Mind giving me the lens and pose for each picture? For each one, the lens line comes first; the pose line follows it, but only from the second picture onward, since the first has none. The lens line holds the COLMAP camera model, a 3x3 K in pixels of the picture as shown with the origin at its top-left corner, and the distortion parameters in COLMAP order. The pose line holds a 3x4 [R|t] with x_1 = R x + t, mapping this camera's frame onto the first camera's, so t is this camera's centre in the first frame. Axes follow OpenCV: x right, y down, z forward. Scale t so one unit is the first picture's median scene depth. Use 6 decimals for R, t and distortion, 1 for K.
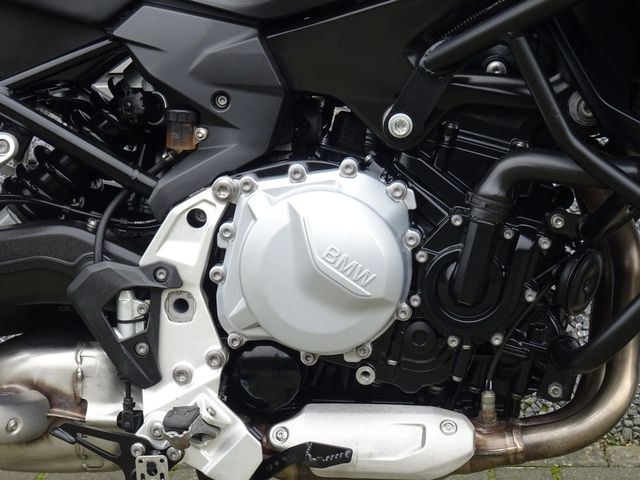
lens RADIAL K [[1584.5, 0, 320.6], [0, 1584.5, 239.9], [0, 0, 1]] dist [-0.053836, 0.000000]
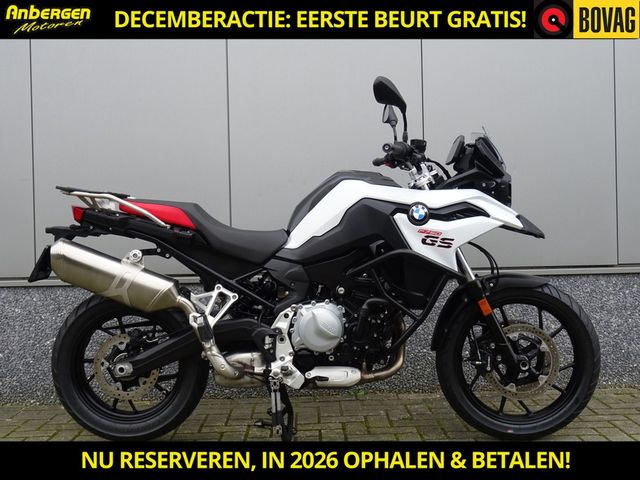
lens RADIAL K [[794.3, 0, 318.8], [0, 794.3, 238.2], [0, 0, 1]] dist [-0.021640, 0.000000]
pose [[0.996950, 0.000352, 0.078040, -0.147993], [0.010168, 0.990880, -0.134361, 0.057698], [-0.077376, 0.134744, 0.987855, -0.883235]]
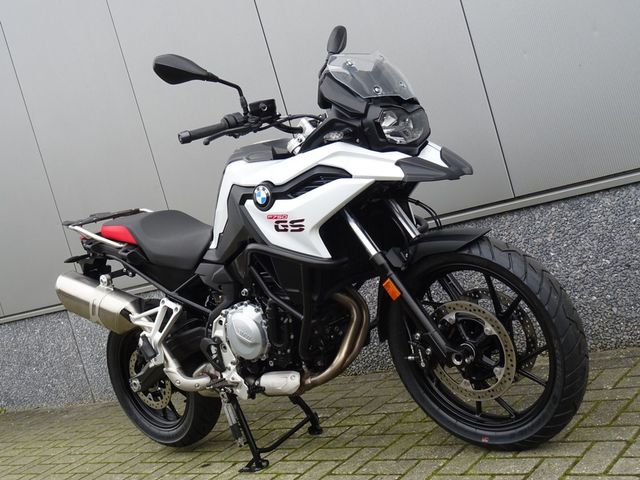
lens RADIAL K [[847.4, 0, 322.0], [0, 847.4, 241.7], [0, 0, 1]] dist [-0.003558, 0.000000]
pose [[0.788620, -0.164820, -0.592379, 1.202960], [0.170615, 0.984230, -0.046710, -0.062517], [0.590736, -0.064233, 0.804304, -0.330934]]
